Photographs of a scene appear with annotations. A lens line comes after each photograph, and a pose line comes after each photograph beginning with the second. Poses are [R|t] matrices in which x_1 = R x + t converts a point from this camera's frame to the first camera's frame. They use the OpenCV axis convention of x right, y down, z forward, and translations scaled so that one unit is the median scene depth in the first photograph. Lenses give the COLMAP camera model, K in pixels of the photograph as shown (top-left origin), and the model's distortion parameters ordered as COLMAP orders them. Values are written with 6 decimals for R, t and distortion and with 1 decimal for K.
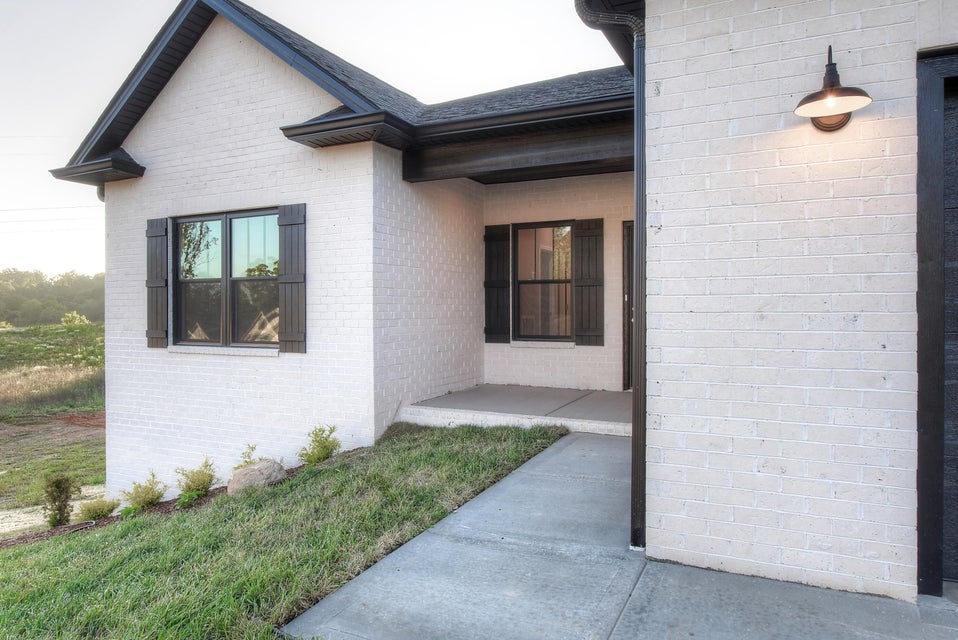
lens RADIAL K [[622.0, 0, 479.5], [0, 622.0, 317.8], [0, 0, 1]] dist [-0.006740, -0.000300]
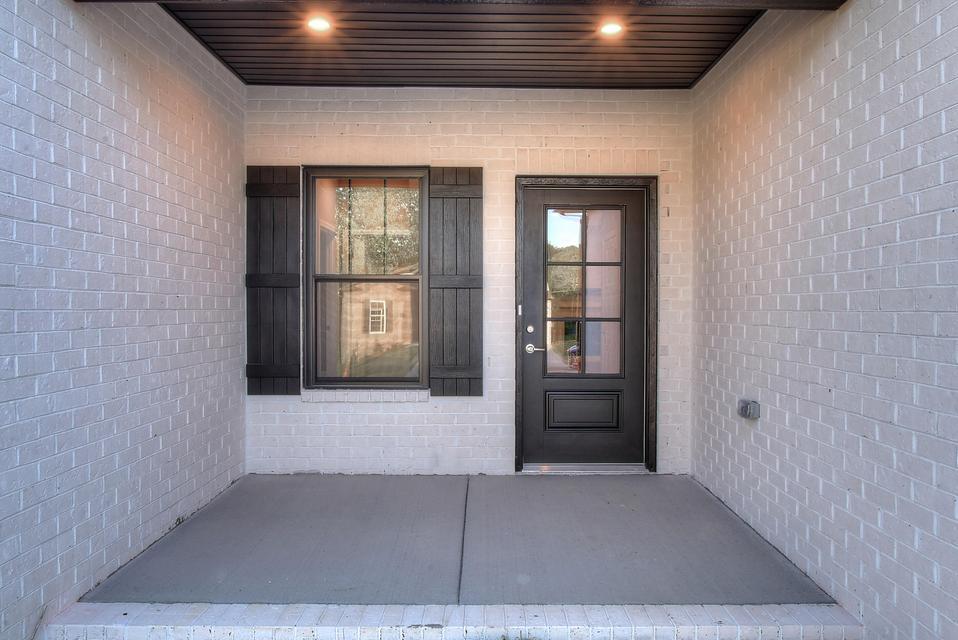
lens RADIAL K [[622.0, 0, 478.4], [0, 622.0, 318.2], [0, 0, 1]] dist [-0.006740, -0.000300]
pose [[0.893898, -0.003007, 0.448260, -0.051344], [0.000706, 0.999986, 0.005301, -0.025988], [-0.448270, -0.004422, 0.893887, 0.469274]]
